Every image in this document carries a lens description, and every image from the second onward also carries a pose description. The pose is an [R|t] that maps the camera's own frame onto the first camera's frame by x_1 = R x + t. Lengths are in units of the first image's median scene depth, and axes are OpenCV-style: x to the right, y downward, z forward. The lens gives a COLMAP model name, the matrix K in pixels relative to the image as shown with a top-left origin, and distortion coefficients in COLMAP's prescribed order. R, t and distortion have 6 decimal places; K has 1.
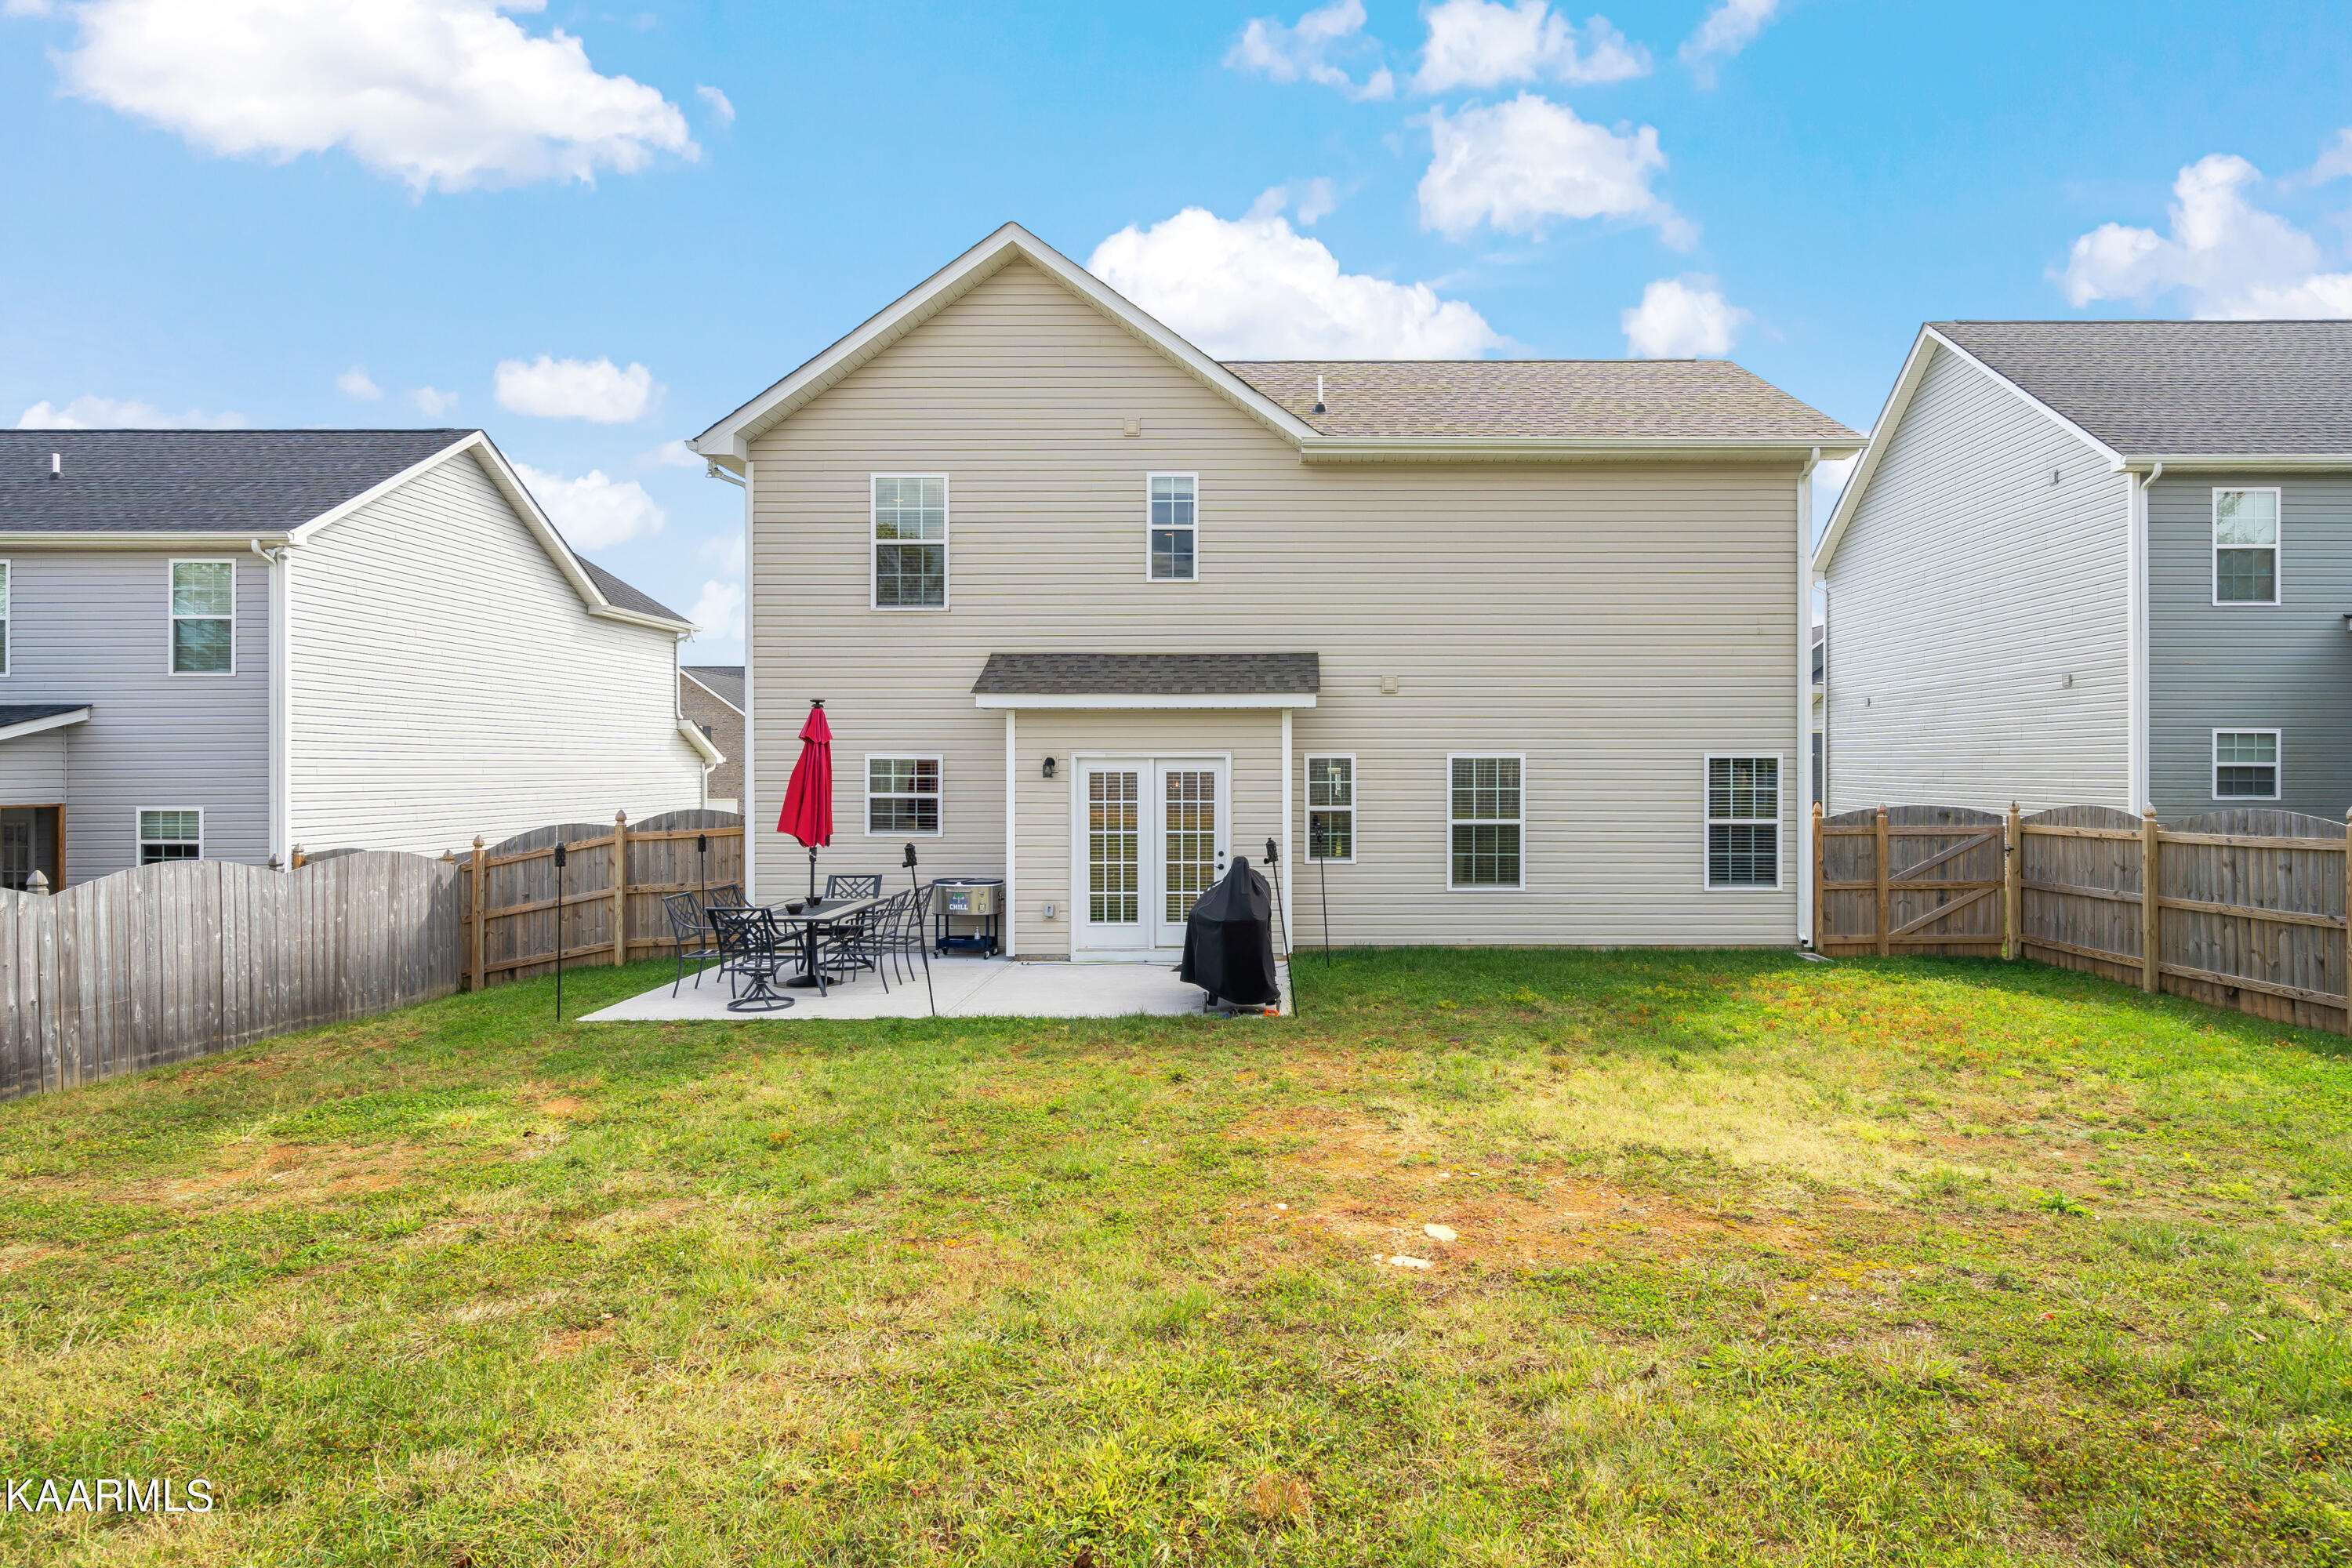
lens RADIAL K [[1366.1, 0, 1176.0], [0, 1366.1, 784.0], [0, 0, 1]] dist [0.003198, 0.001096]
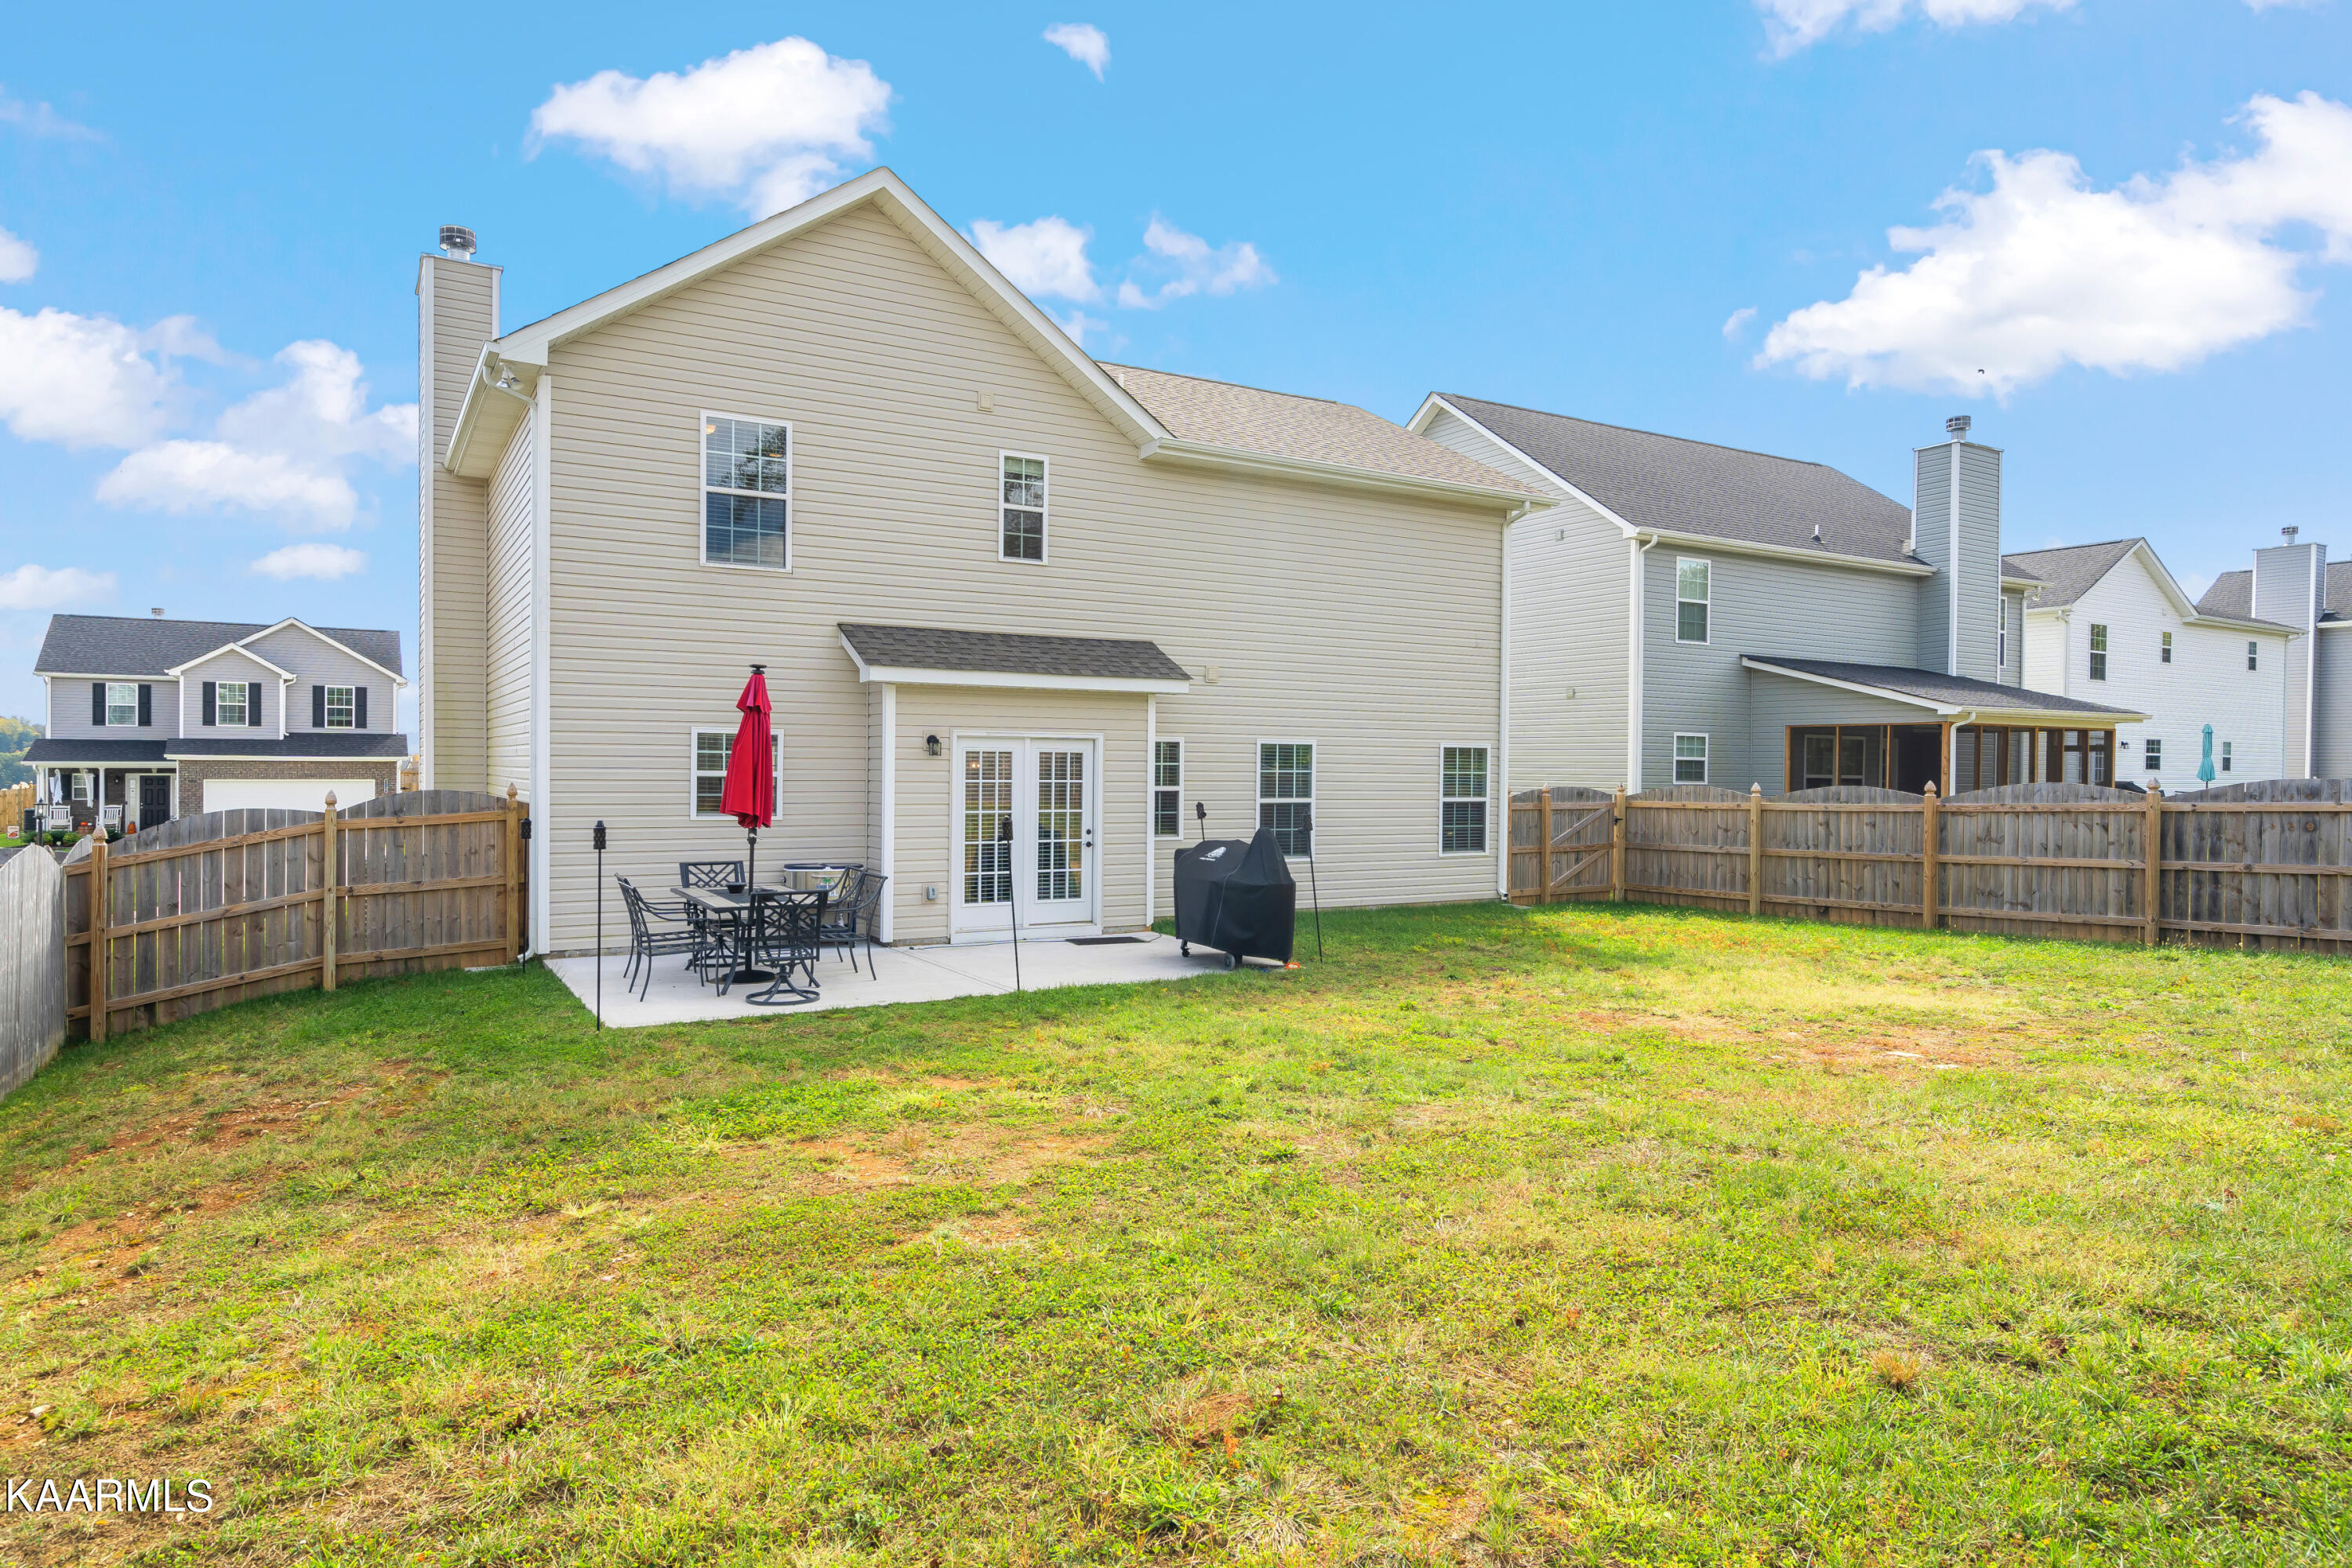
lens RADIAL K [[1473.0, 0, 1186.0], [0, 1473.0, 805.2], [0, 0, 1]] dist [0.000438, -0.000249]
pose [[0.841658, -0.004412, 0.539993, -0.498673], [-0.005601, 0.999842, 0.016900, 0.011517], [-0.539982, -0.017248, 0.841500, 0.022633]]
